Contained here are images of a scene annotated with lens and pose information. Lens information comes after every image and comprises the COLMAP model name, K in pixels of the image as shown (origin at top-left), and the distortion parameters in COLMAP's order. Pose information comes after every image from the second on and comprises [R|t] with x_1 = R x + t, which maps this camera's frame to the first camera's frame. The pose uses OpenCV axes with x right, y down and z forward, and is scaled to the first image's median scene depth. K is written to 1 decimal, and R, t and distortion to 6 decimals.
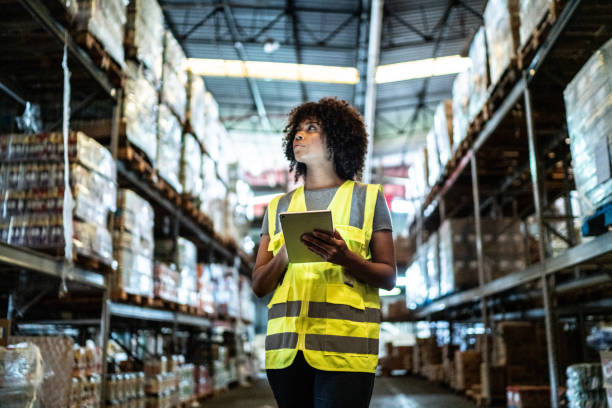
lens RADIAL K [[595.7, 0, 302.8], [0, 595.7, 202.9], [0, 0, 1]] dist [-0.046731, 0.000000]
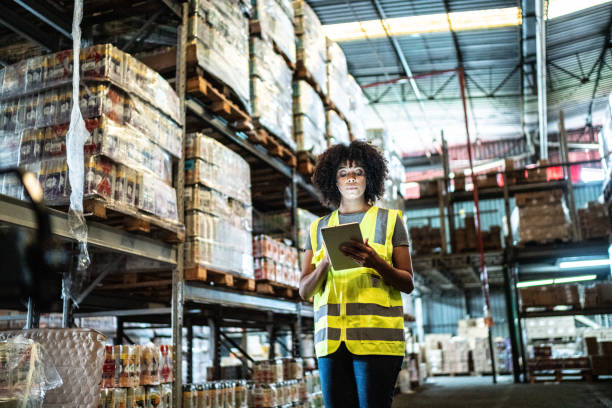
lens RADIAL K [[595.7, 0, 307.2], [0, 595.7, 203.8], [0, 0, 1]] dist [-0.046731, 0.000000]
pose [[0.957954, -0.077459, -0.276269, 0.024062], [0.076077, 0.996978, -0.015736, 0.071132], [0.276653, -0.005943, 0.960951, 0.259219]]
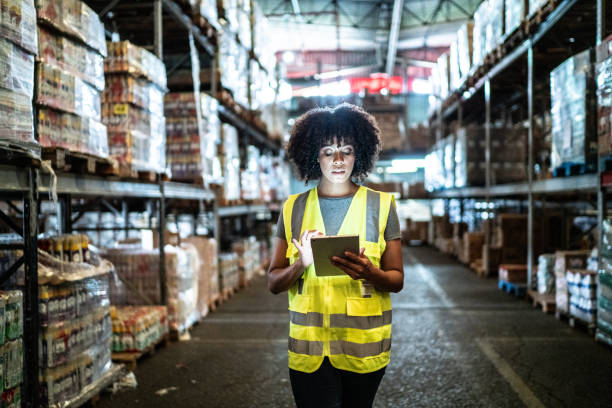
lens RADIAL K [[595.7, 0, 304.7], [0, 595.7, 206.9], [0, 0, 1]] dist [-0.046731, 0.000000]
pose [[0.999815, 0.002431, -0.019083, -0.072034], [0.002195, 0.971092, 0.238695, -0.129039], [0.019112, -0.238693, 0.970907, -0.274633]]
